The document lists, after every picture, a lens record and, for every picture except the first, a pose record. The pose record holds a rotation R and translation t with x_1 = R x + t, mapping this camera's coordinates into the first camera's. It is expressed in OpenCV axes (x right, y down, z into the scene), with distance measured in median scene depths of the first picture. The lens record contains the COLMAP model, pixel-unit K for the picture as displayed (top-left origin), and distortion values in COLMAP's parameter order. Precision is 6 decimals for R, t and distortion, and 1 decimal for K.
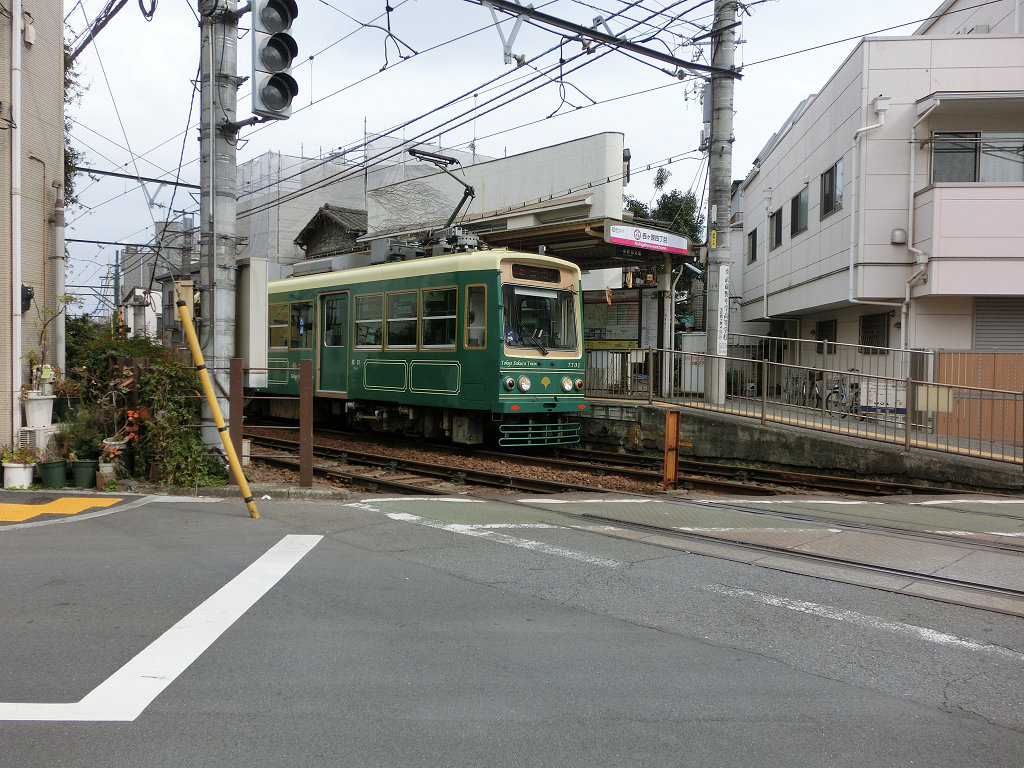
lens RADIAL K [[834.9, 0, 512.0], [0, 834.9, 384.0], [0, 0, 1]] dist [-0.036411, 0.047993]
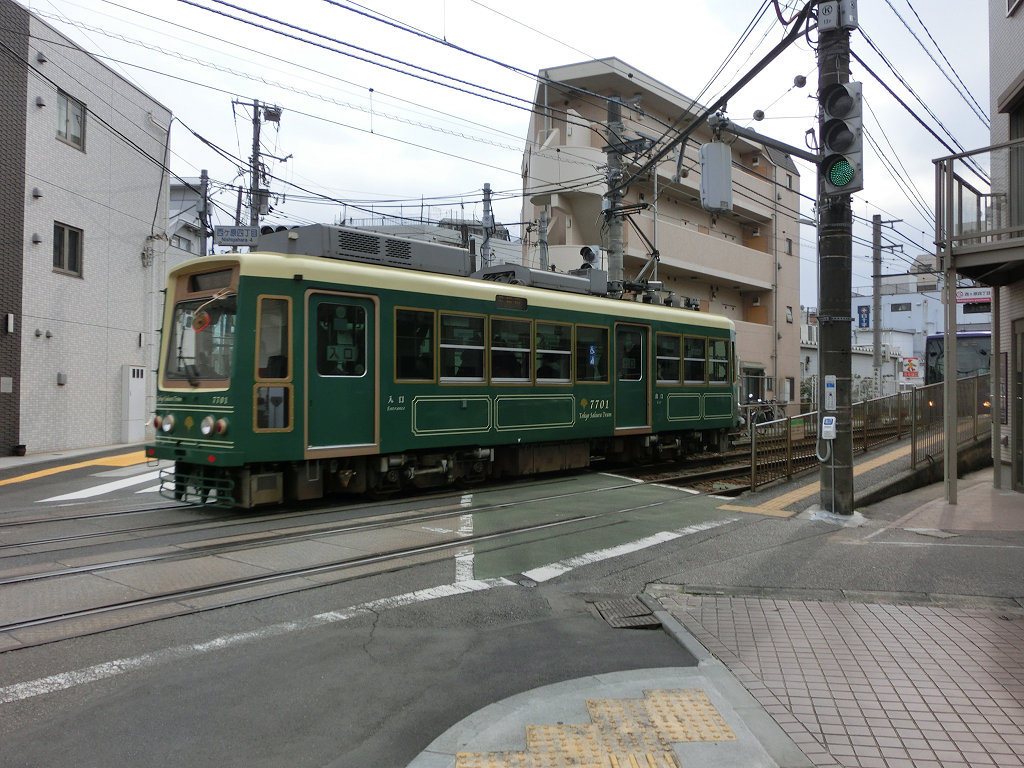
lens RADIAL K [[834.9, 0, 512.0], [0, 834.9, 384.0], [0, 0, 1]] dist [-0.036411, 0.047993]
pose [[-0.082945, -0.004141, 0.996546, -1.182658], [0.032221, 0.999457, 0.006835, -0.053320], [-0.996033, 0.032677, -0.082767, 1.233755]]
